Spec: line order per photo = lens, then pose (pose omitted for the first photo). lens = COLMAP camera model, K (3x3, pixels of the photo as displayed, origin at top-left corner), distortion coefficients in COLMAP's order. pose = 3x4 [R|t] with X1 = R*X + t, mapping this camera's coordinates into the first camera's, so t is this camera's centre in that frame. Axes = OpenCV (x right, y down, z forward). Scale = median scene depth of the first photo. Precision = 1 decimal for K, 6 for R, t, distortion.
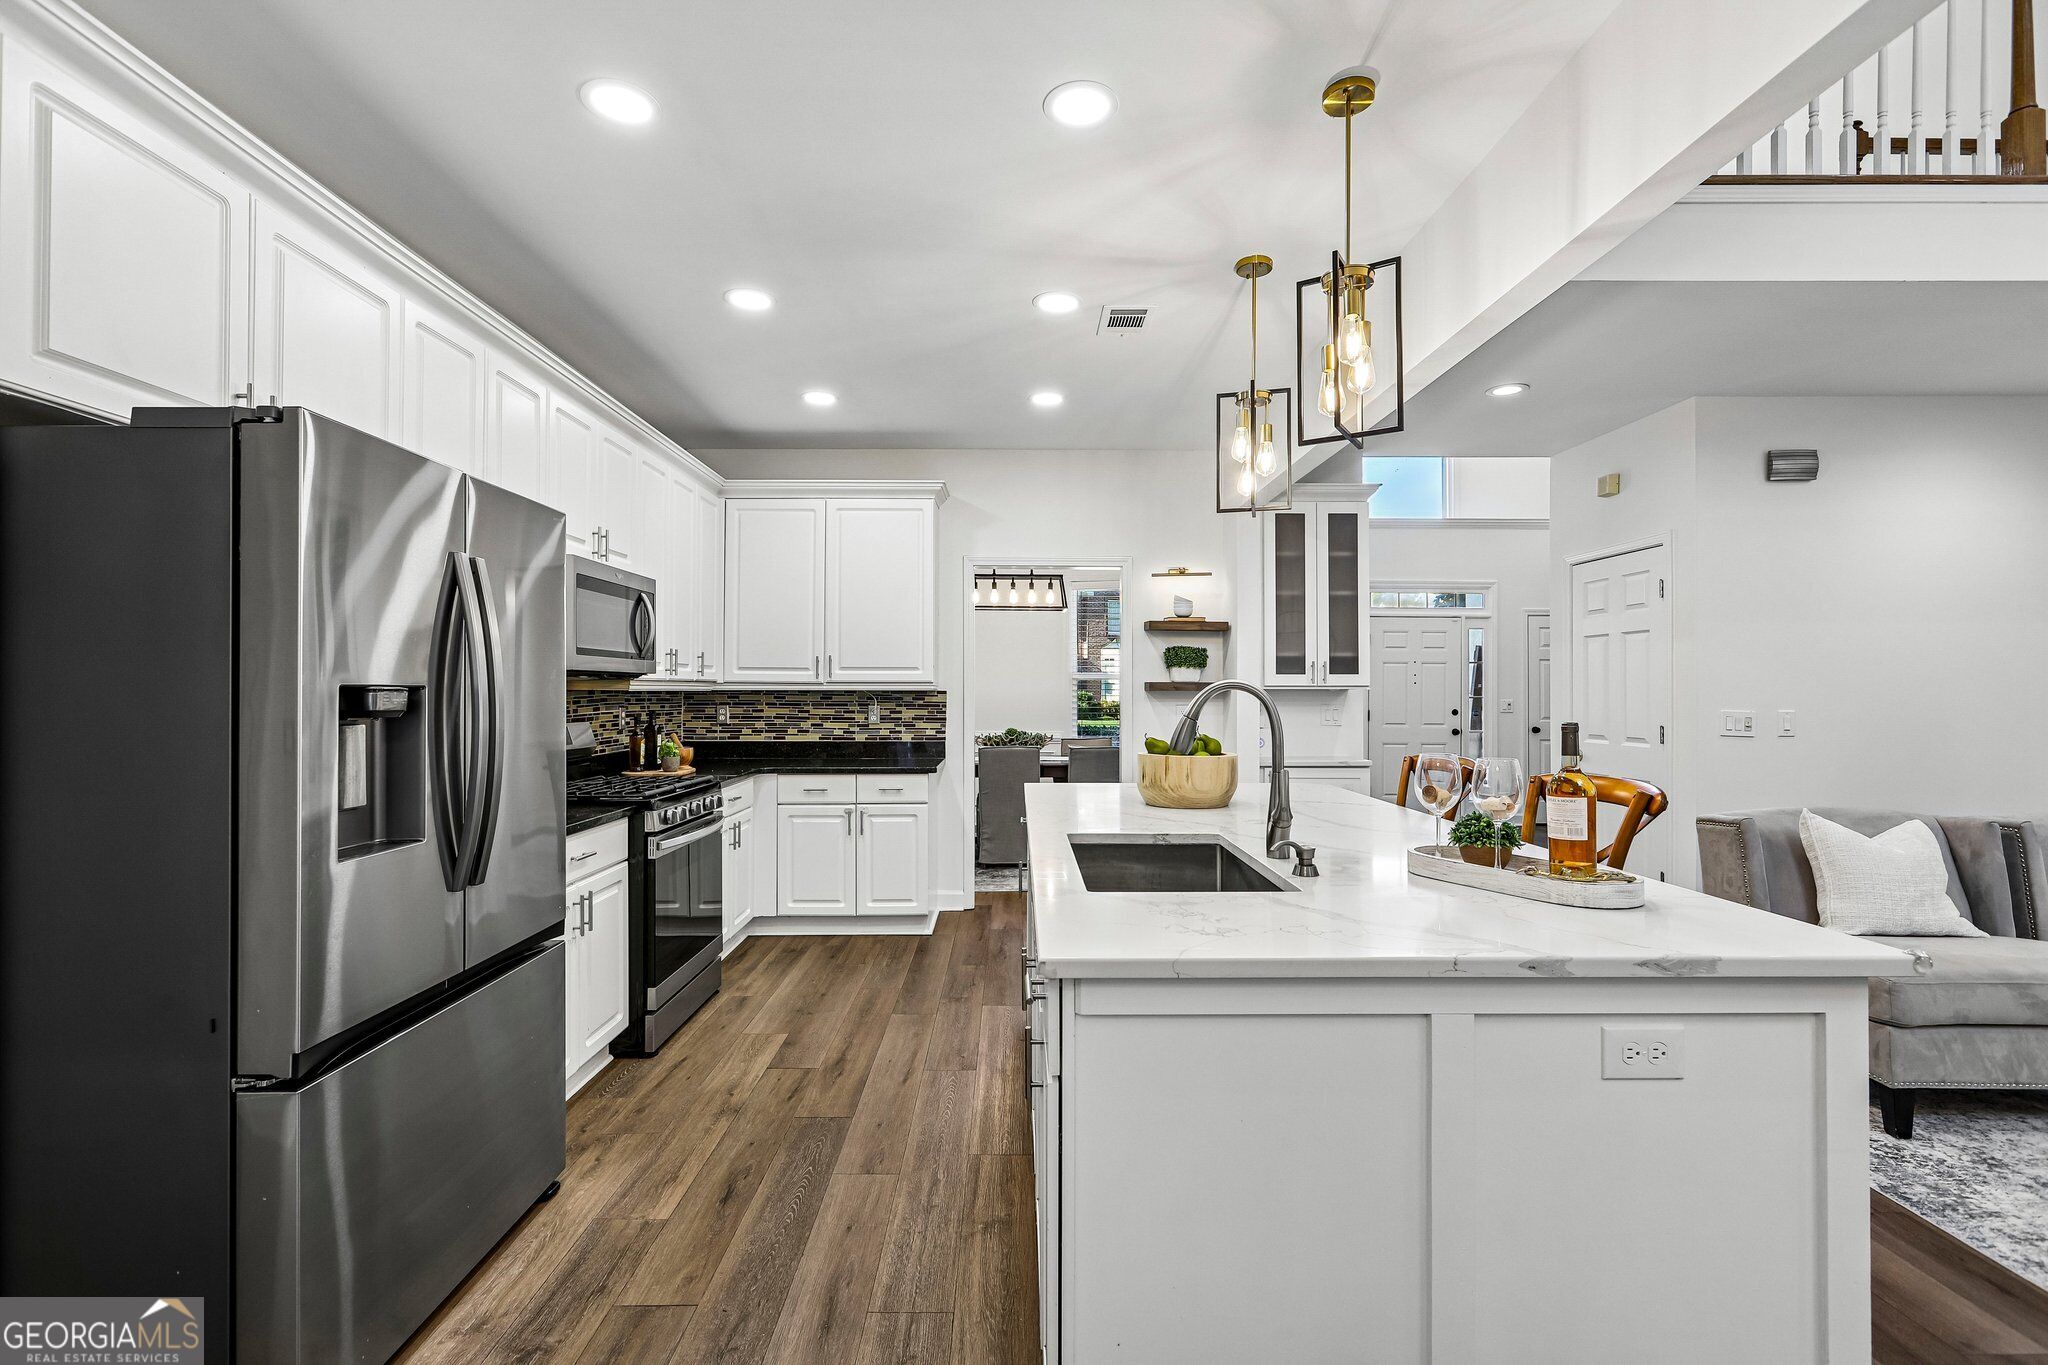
lens RADIAL K [[913.7, 0, 1017.1], [0, 913.7, 684.2], [0, 0, 1]] dist [-0.003923, 0.003204]
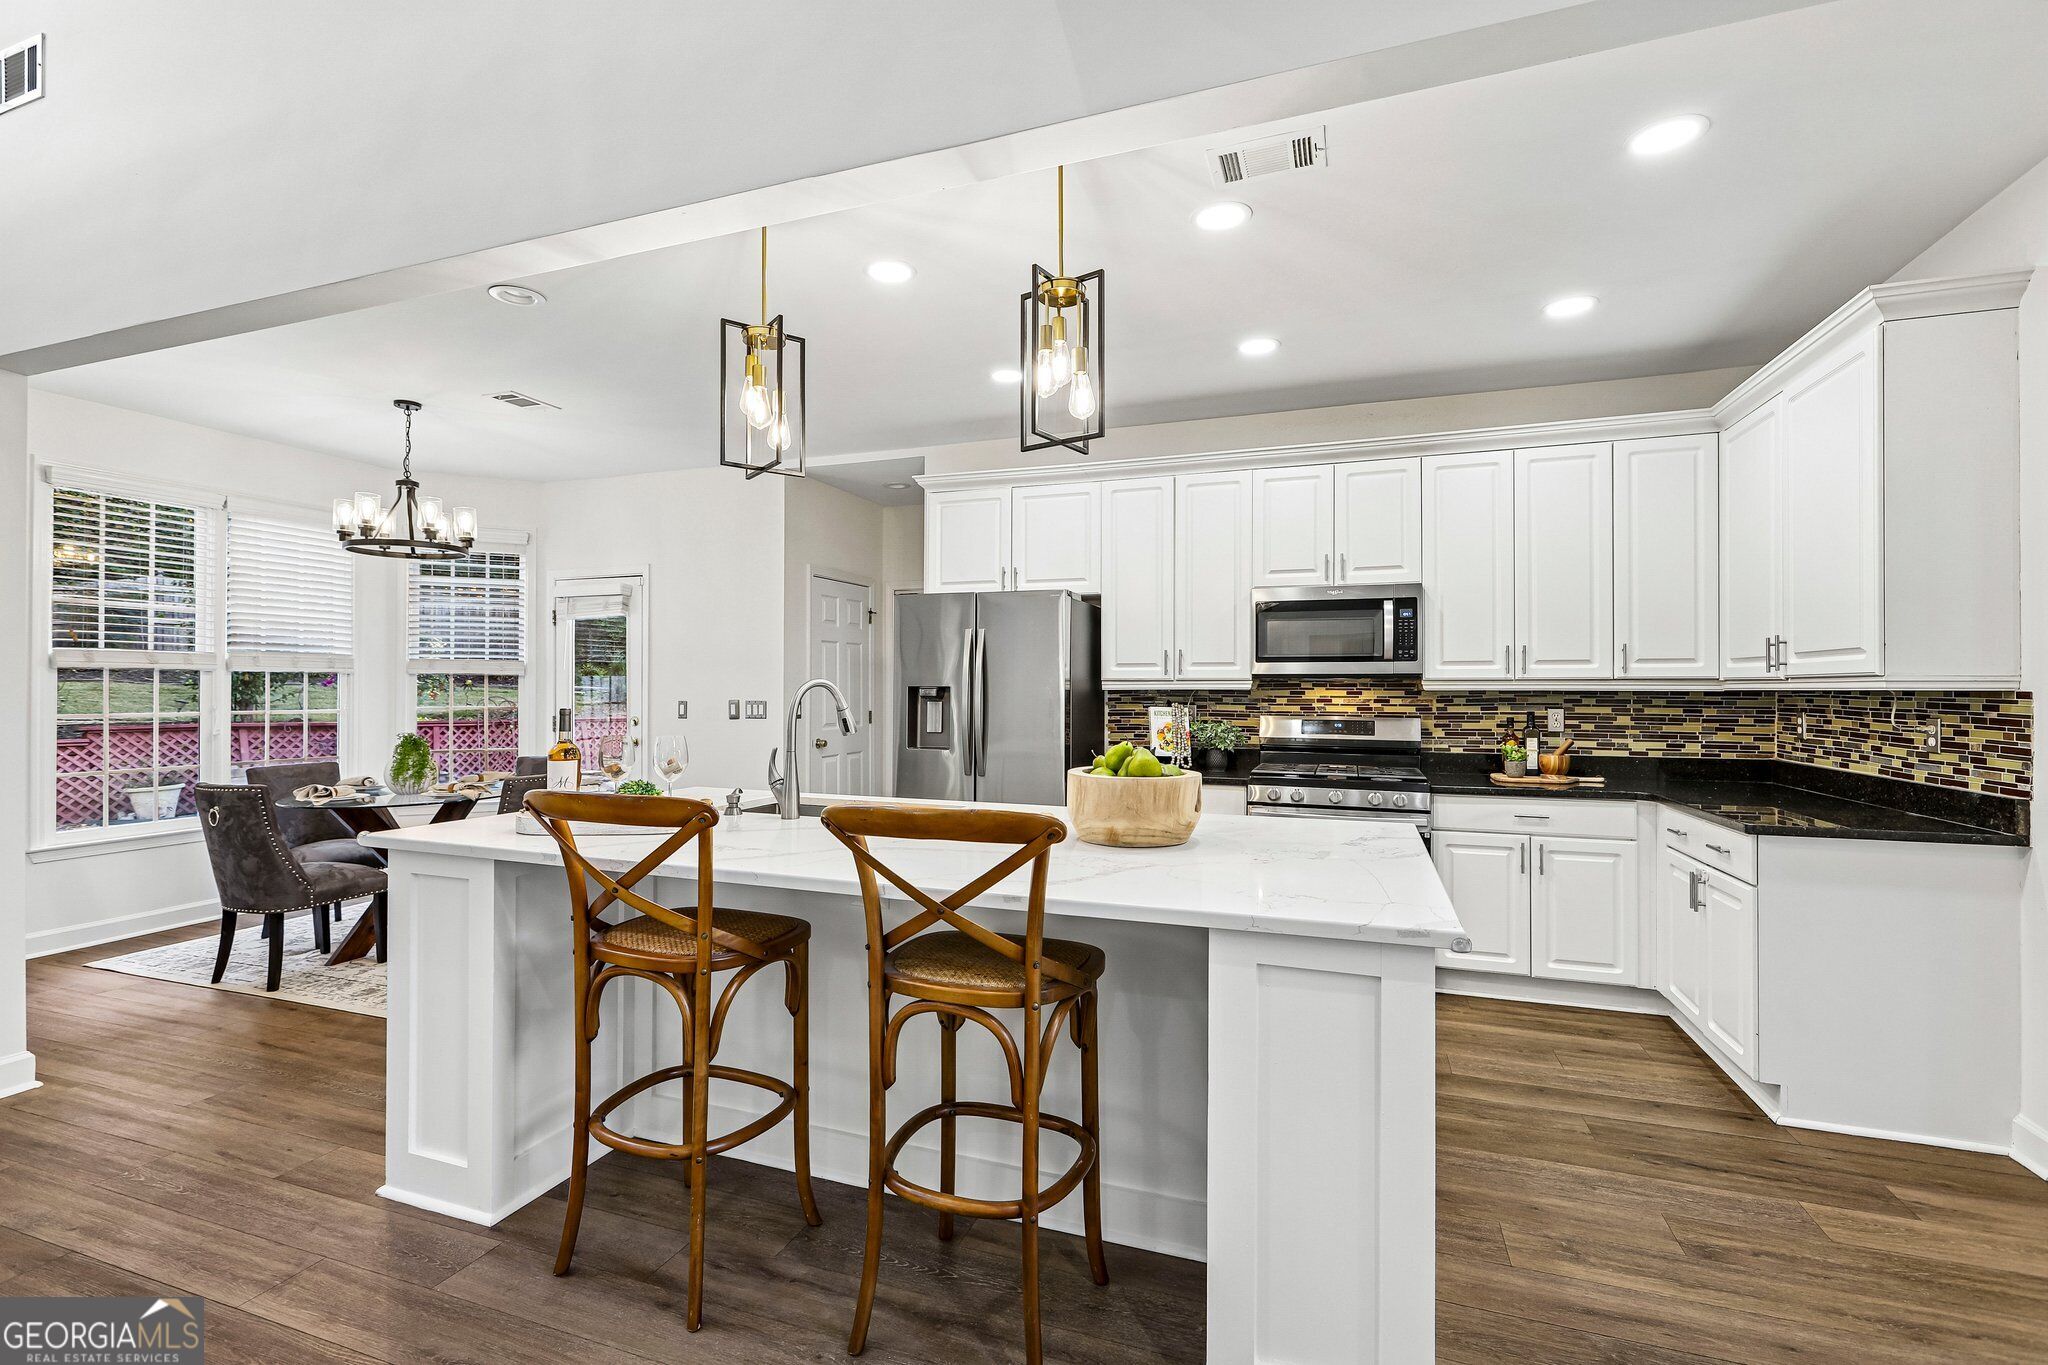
lens RADIAL K [[913.7, 0, 1020.2], [0, 913.7, 681.8], [0, 0, 1]] dist [-0.003923, 0.003204]
pose [[-0.343696, -0.009462, -0.939033, 0.730205], [0.003609, 0.999929, -0.011396, 0.007819], [0.939074, -0.007305, -0.343638, 0.925123]]
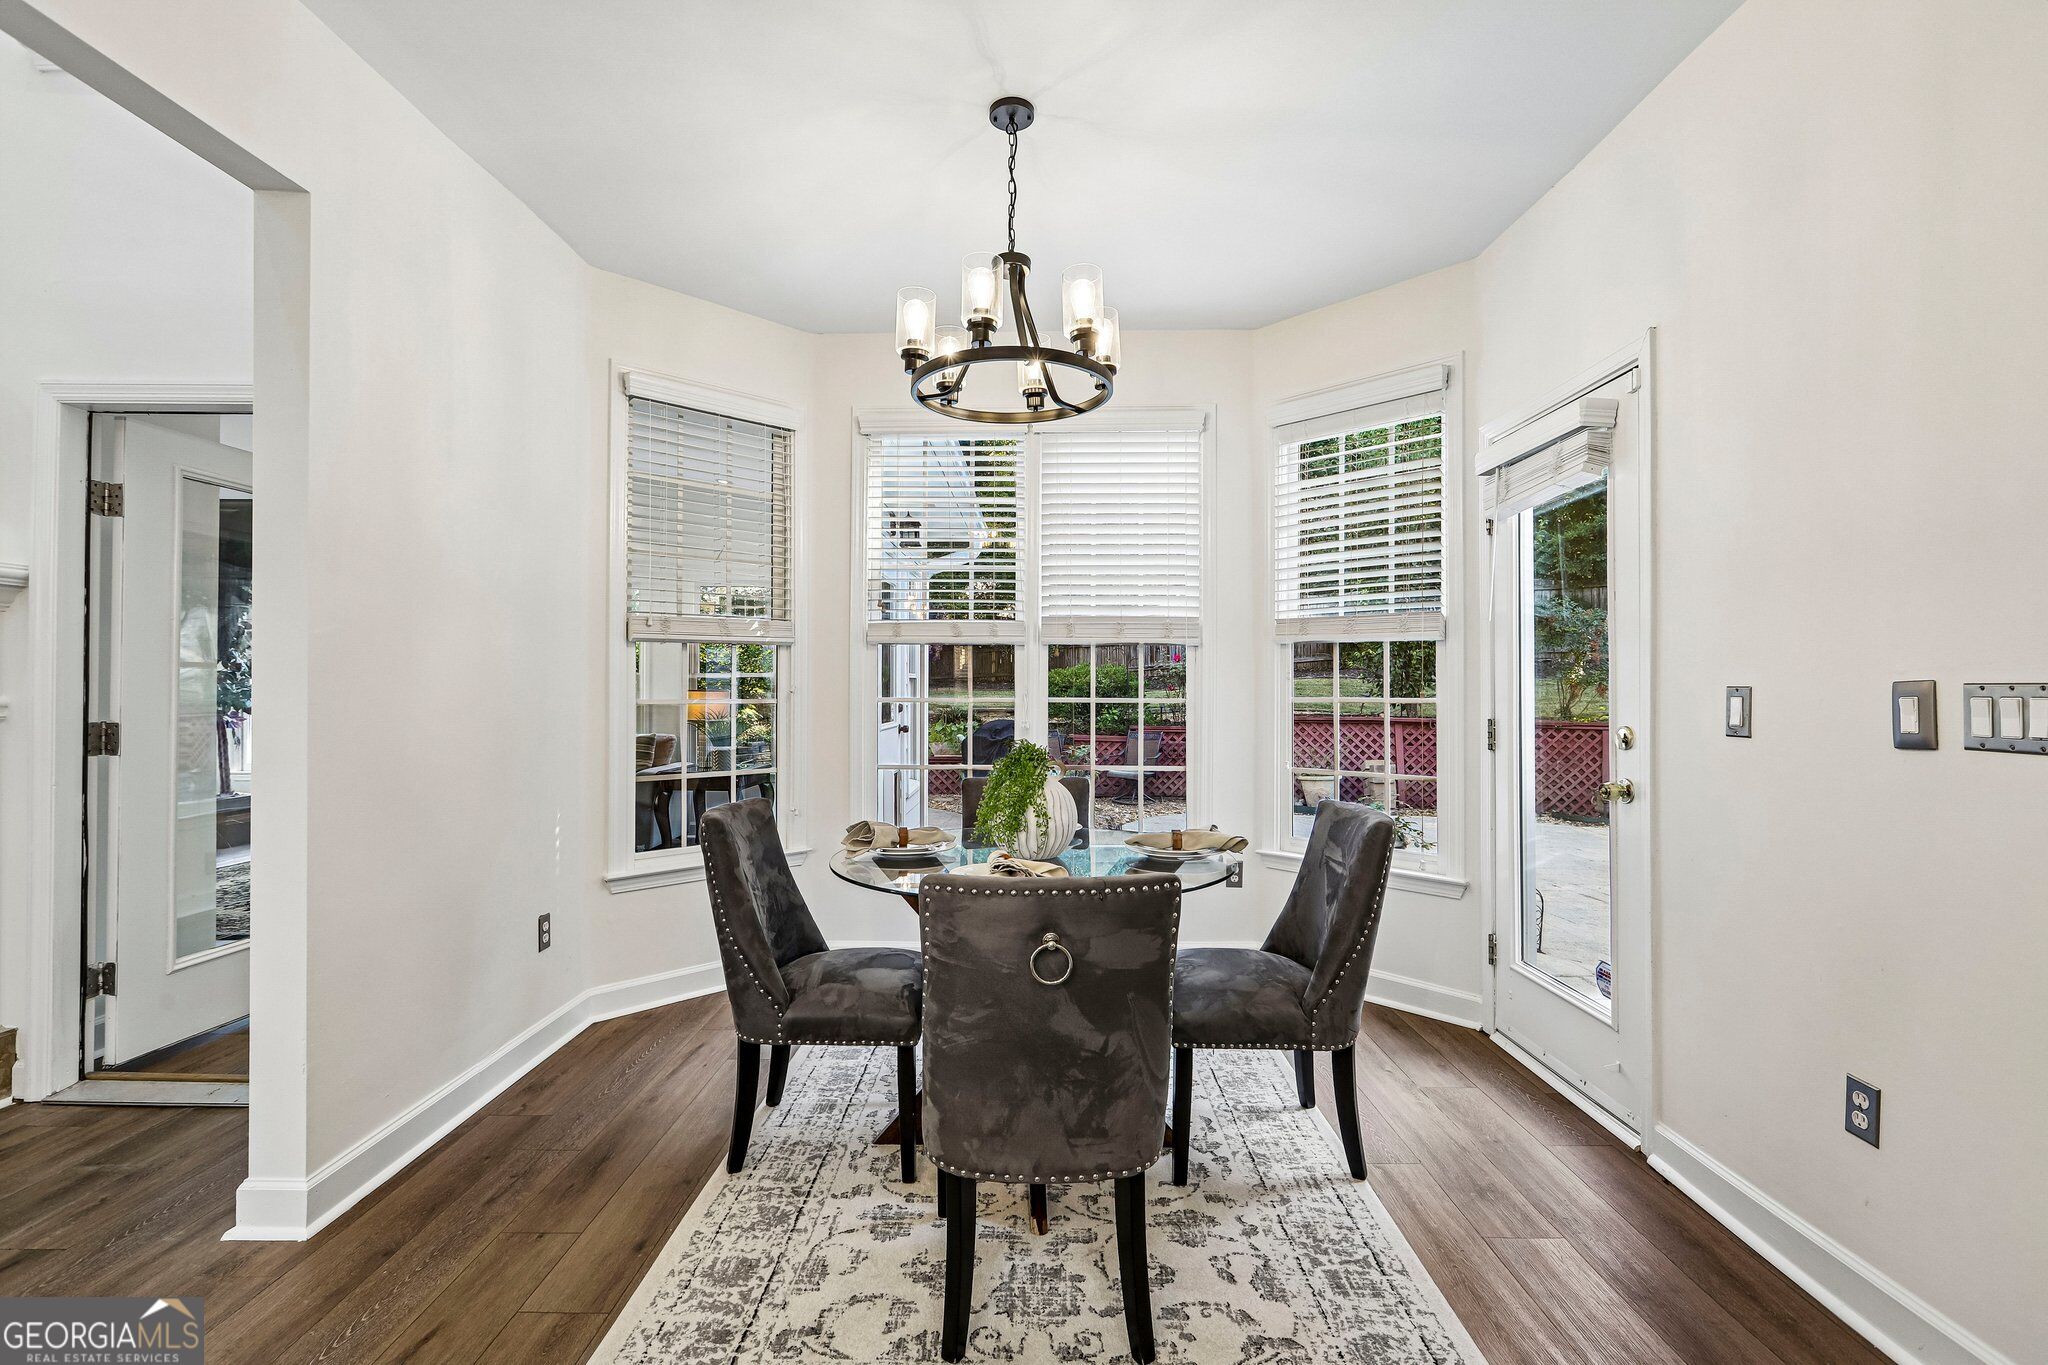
lens RADIAL K [[913.7, 0, 1022.3], [0, 913.7, 687.1], [0, 0, 1]] dist [-0.003923, 0.003204]
pose [[-0.999780, -0.004252, 0.020549, -0.099912], [-0.004383, 0.999971, -0.006296, 0.025832], [-0.020522, -0.006384, -0.999769, 0.406084]]
